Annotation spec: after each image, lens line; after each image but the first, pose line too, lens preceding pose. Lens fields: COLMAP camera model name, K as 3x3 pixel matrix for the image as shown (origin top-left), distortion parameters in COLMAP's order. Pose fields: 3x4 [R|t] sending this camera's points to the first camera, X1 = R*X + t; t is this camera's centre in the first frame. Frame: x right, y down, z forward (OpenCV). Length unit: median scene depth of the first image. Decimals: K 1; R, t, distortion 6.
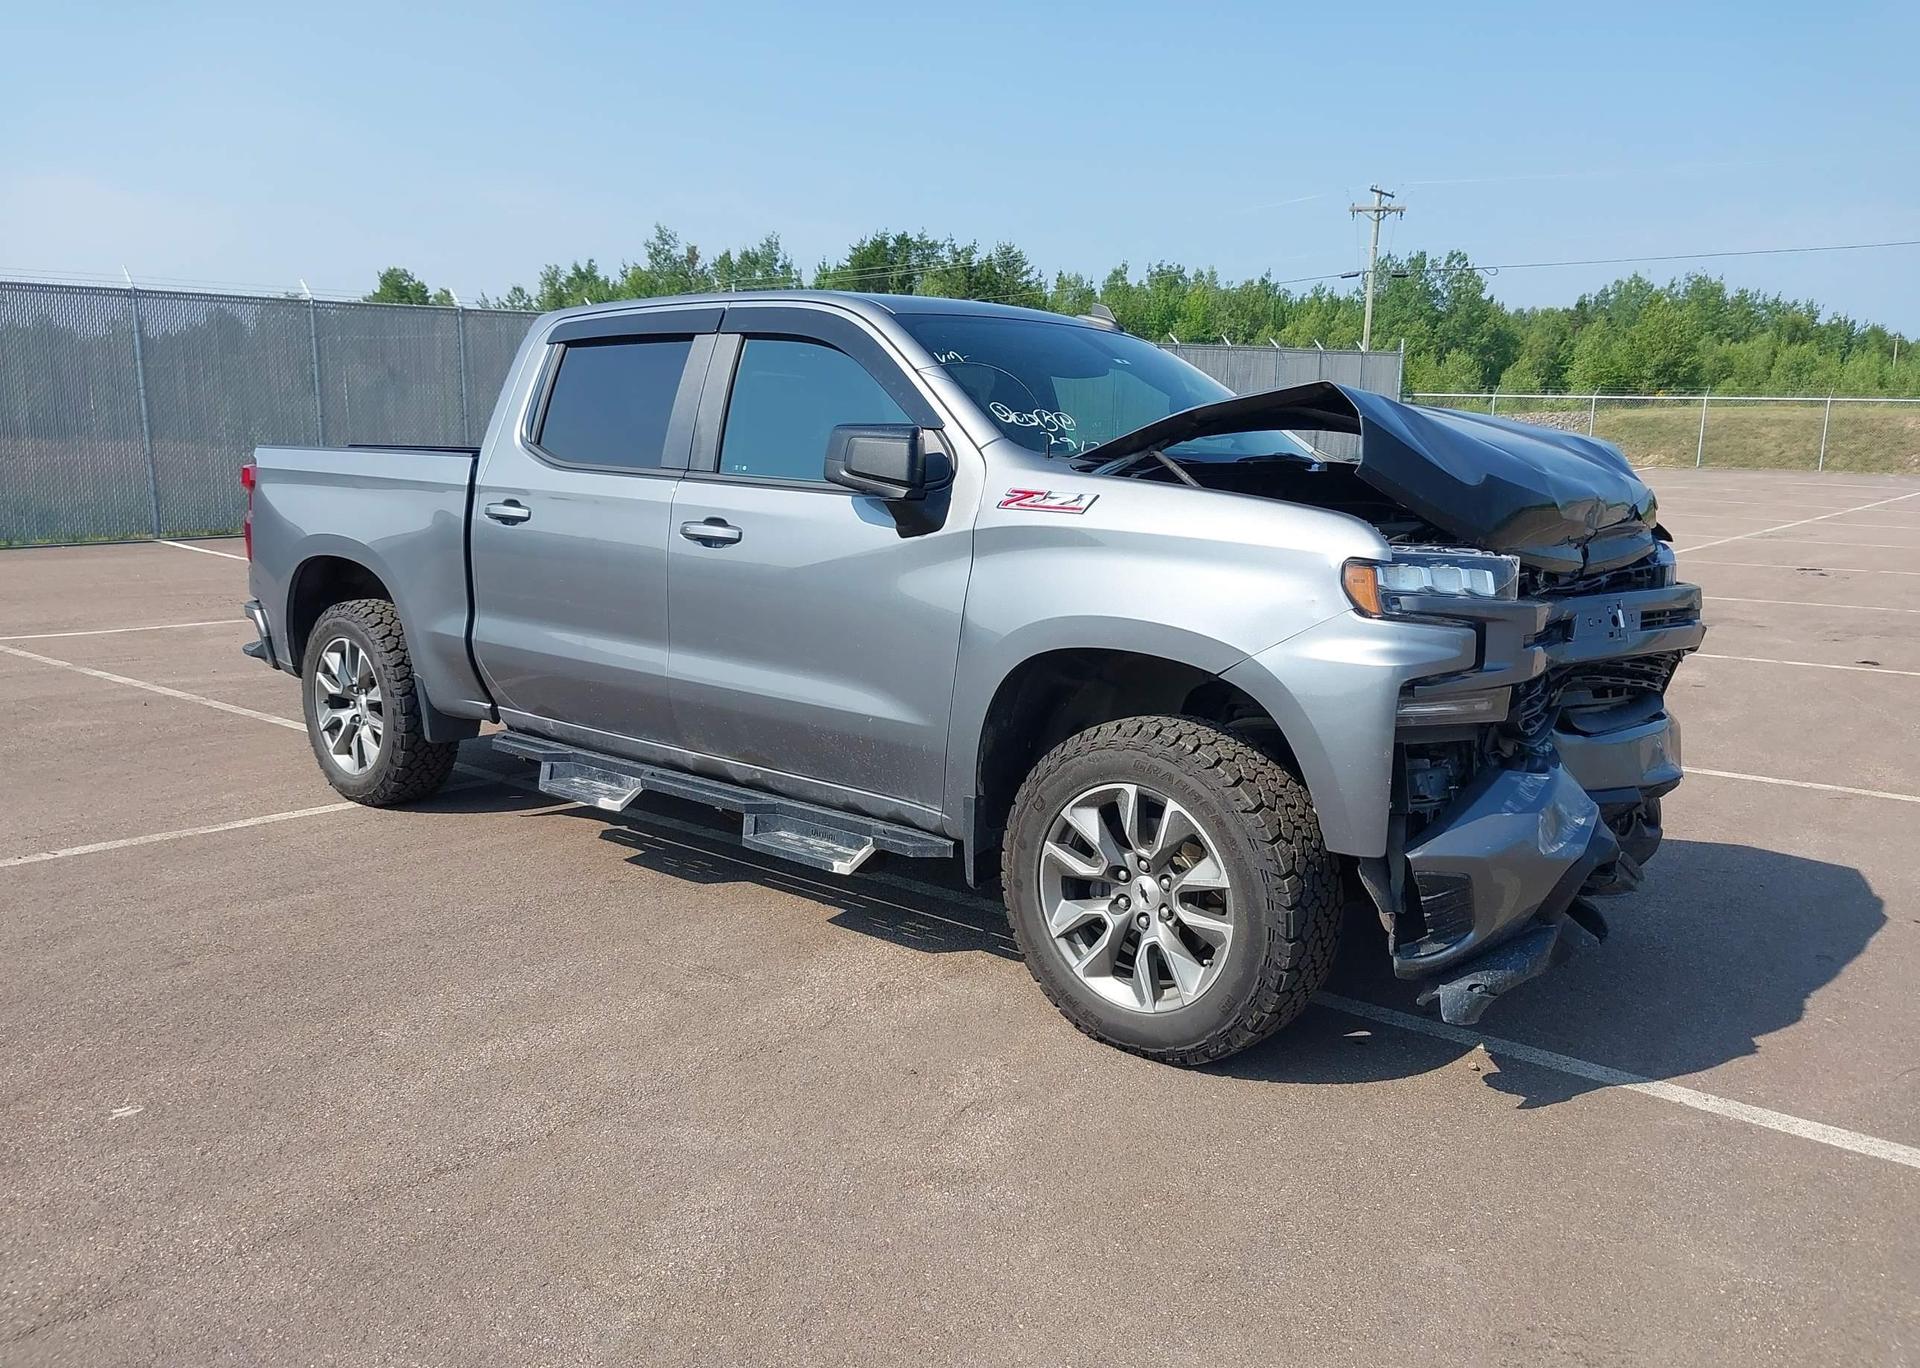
lens RADIAL K [[1507.2, 0, 942.8], [0, 1507.2, 707.0], [0, 0, 1]] dist [0.042679, -0.067700]
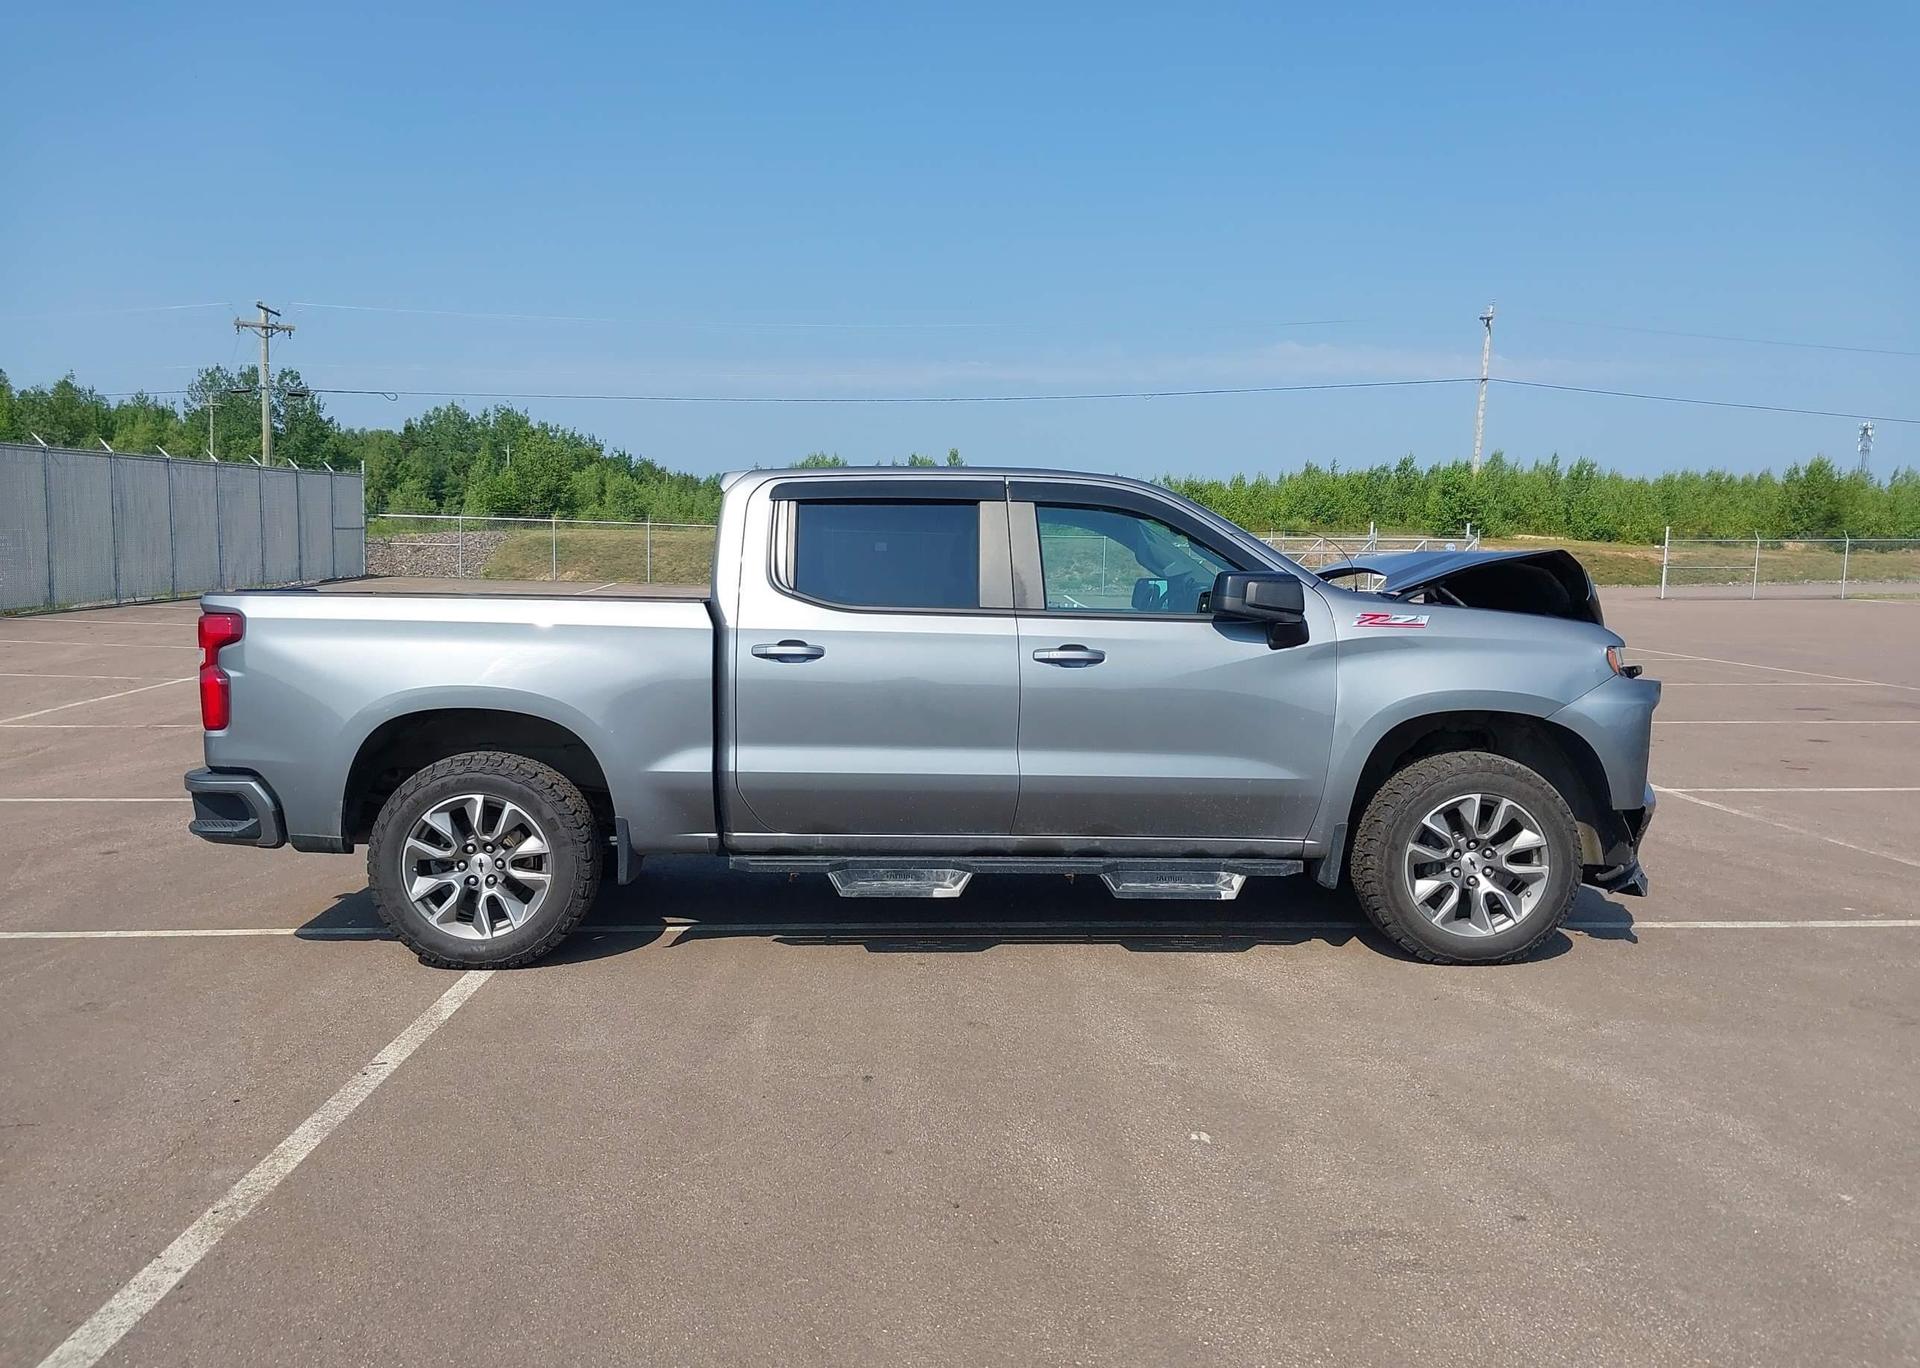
lens RADIAL K [[1507.2, 0, 949.0], [0, 1507.2, 679.1], [0, 0, 1]] dist [0.042679, -0.067700]
pose [[0.738517, -0.058280, 0.671711, -0.927706], [0.120777, 0.991578, -0.046756, -0.042385], [-0.663329, 0.115657, 0.739336, 0.109046]]
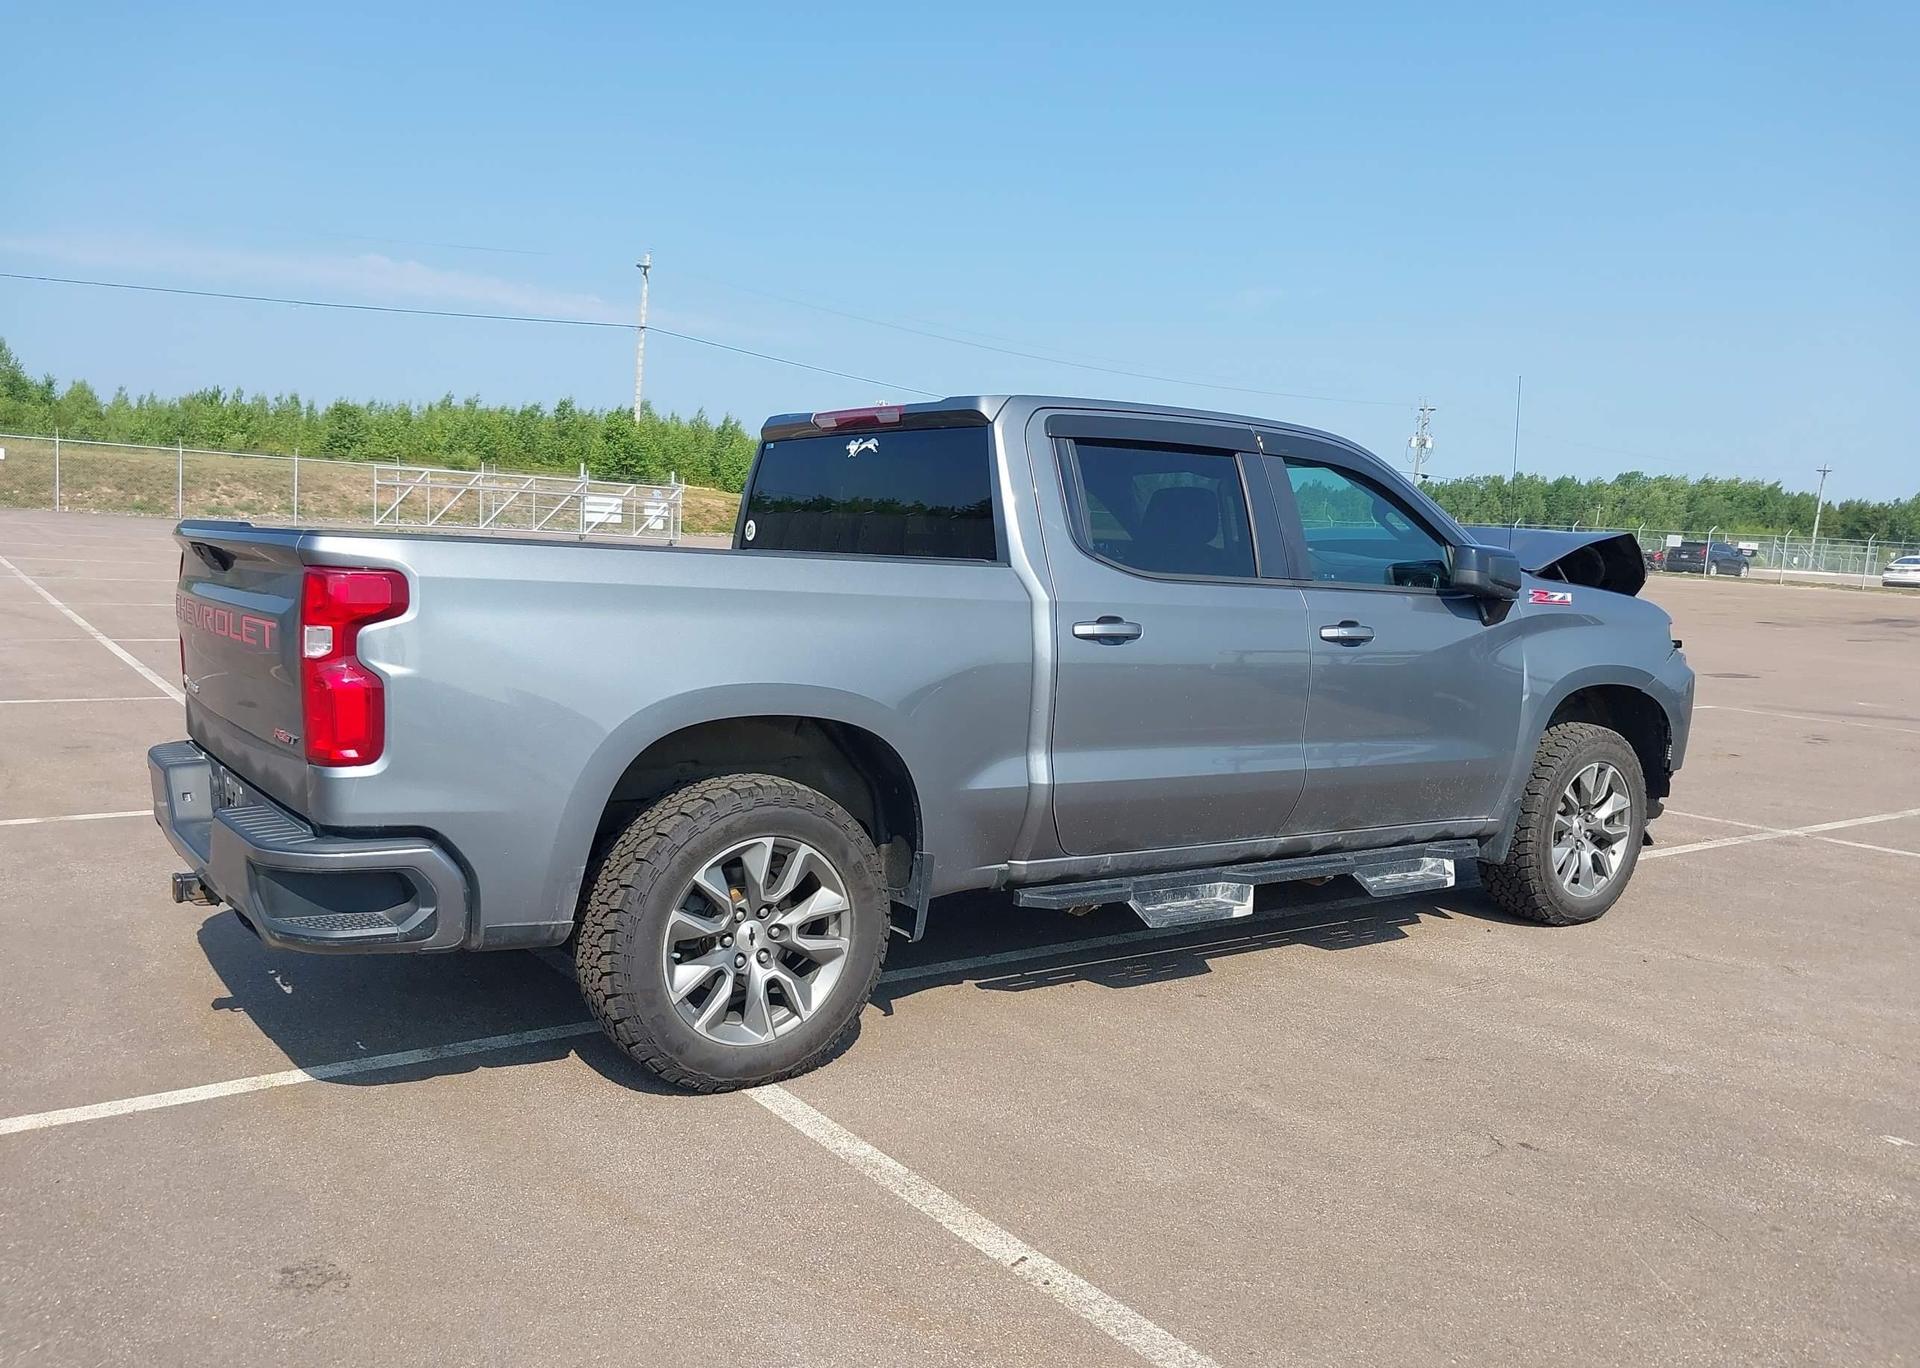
lens RADIAL K [[1507.2, 0, 938.5], [0, 1507.2, 691.8], [0, 0, 1]] dist [0.042679, -0.067700]
pose [[0.235354, -0.103898, 0.966340, -1.148278], [0.123218, 0.989437, 0.076372, -0.170329], [-0.964067, 0.101096, 0.245670, 0.871783]]
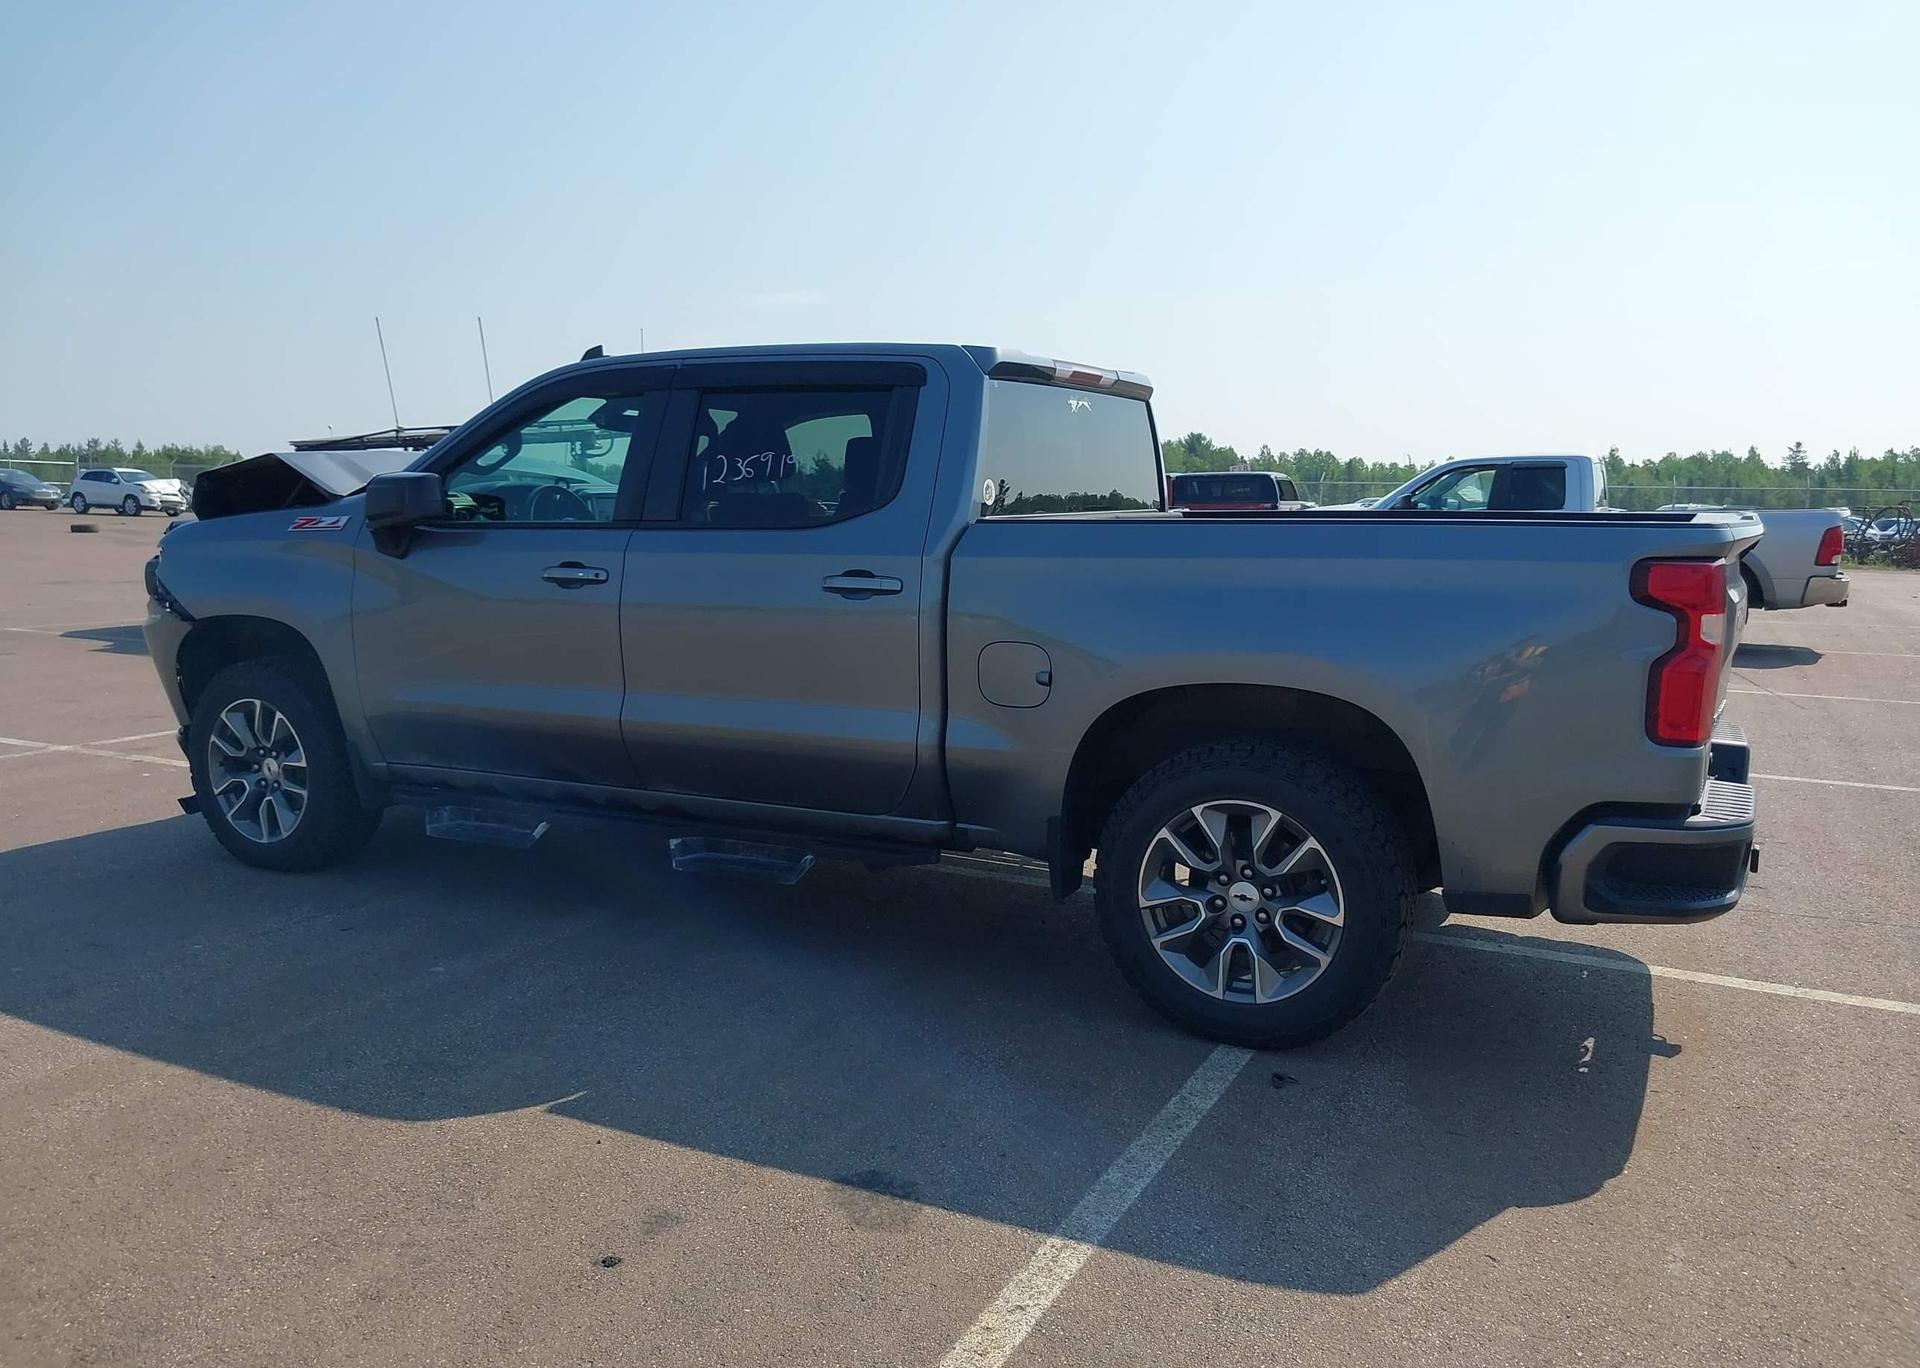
lens RADIAL K [[1507.2, 0, 945.4], [0, 1507.2, 698.3], [0, 0, 1]] dist [0.042679, -0.067700]
pose [[-0.969082, 0.006094, -0.246662, 0.132280], [-0.067055, 0.955564, 0.287055, -0.351203], [0.237451, 0.294720, -0.925612, 2.081630]]
